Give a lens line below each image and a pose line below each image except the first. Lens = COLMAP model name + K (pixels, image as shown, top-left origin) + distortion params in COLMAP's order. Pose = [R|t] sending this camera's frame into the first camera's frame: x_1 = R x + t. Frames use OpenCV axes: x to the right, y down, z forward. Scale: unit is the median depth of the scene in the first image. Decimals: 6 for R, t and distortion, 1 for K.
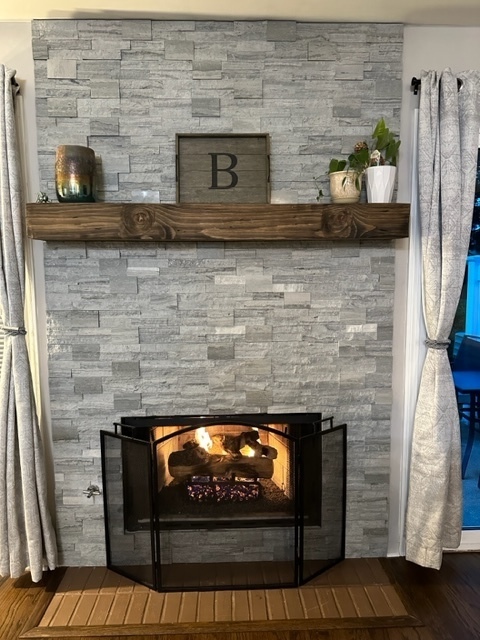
lens RADIAL K [[455.7, 0, 239.1], [0, 455.7, 323.0], [0, 0, 1]] dist [0.055507, -0.048116]
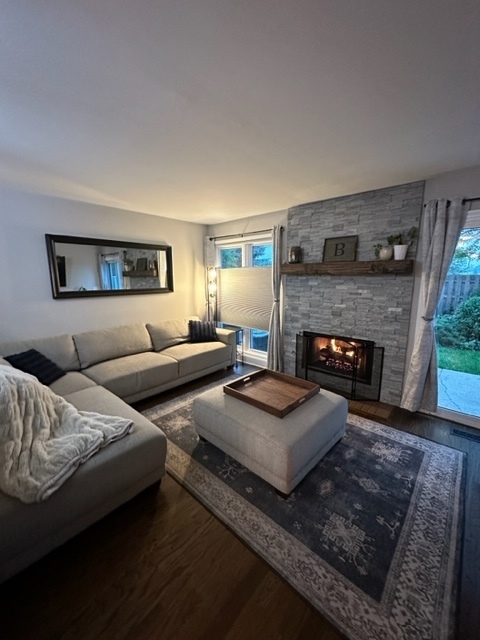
lens RADIAL K [[255.1, 0, 239.8], [0, 255.1, 320.9], [0, 0, 1]] dist [-0.001493, 0.000171]
pose [[0.723336, 0.122438, -0.679554, 0.610451], [-0.080230, 0.992391, 0.093403, 0.011778], [0.685819, -0.013041, 0.727655, -0.560488]]
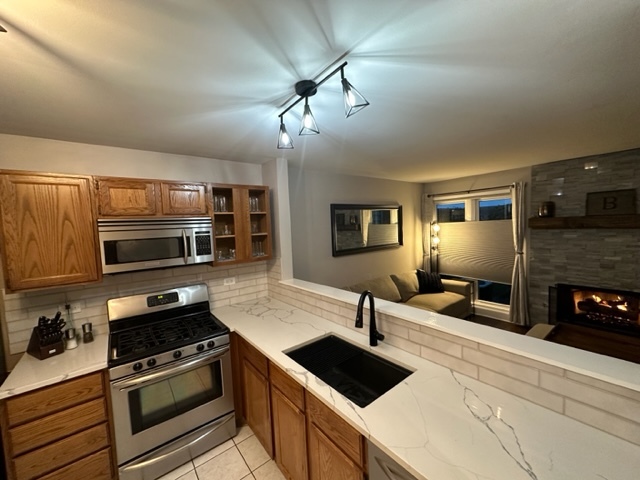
lens RADIAL K [[255.1, 0, 320.3], [0, 255.1, 239.6], [0, 0, 1]] dist [-0.001493, 0.000171]
pose [[0.598123, 0.030394, -0.800828, 0.153789], [-0.055052, 0.998478, -0.003222, 0.005175], [0.799511, 0.046014, 0.598886, -1.339865]]
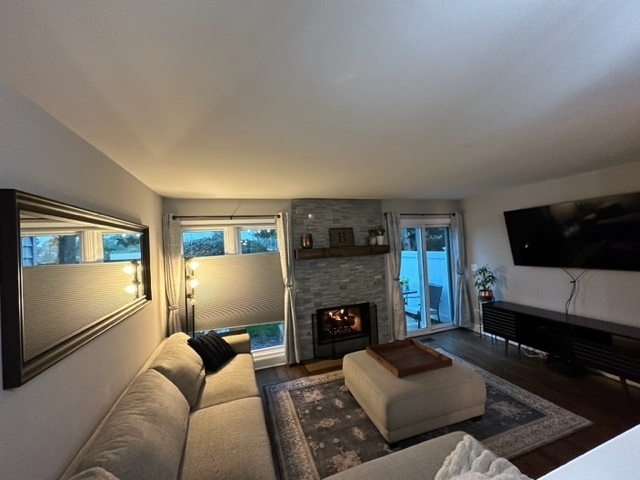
lens RADIAL K [[255.1, 0, 321.8], [0, 255.1, 241.2], [0, 0, 1]] dist [-0.001493, 0.000171]
pose [[0.954406, -0.038437, 0.296026, -0.764185], [0.079519, 0.988580, -0.128012, -0.045821], [-0.287725, 0.145715, 0.946563, -0.852949]]
